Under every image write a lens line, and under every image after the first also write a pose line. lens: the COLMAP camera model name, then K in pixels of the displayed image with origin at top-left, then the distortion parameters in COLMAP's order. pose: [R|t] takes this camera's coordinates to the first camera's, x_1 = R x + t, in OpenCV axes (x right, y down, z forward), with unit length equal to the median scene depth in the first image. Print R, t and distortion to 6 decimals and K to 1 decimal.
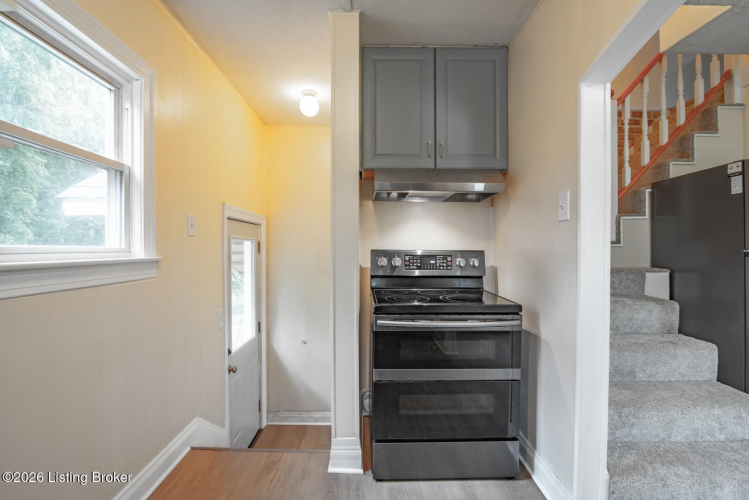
lens RADIAL K [[350.3, 0, 373.0], [0, 350.3, 248.7], [0, 0, 1]] dist [-0.025394, 0.001403]
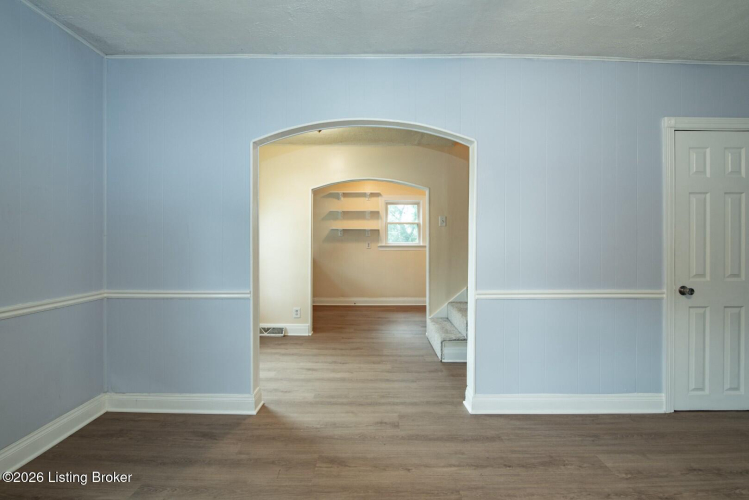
lens RADIAL K [[350.3, 0, 379.8], [0, 350.3, 243.0], [0, 0, 1]] dist [-0.025394, 0.001403]
pose [[0.004163, 0.003907, -0.999984, 3.138423], [-0.000802, 0.999992, 0.003904, -0.014117], [0.999991, 0.000786, 0.004166, 0.463080]]
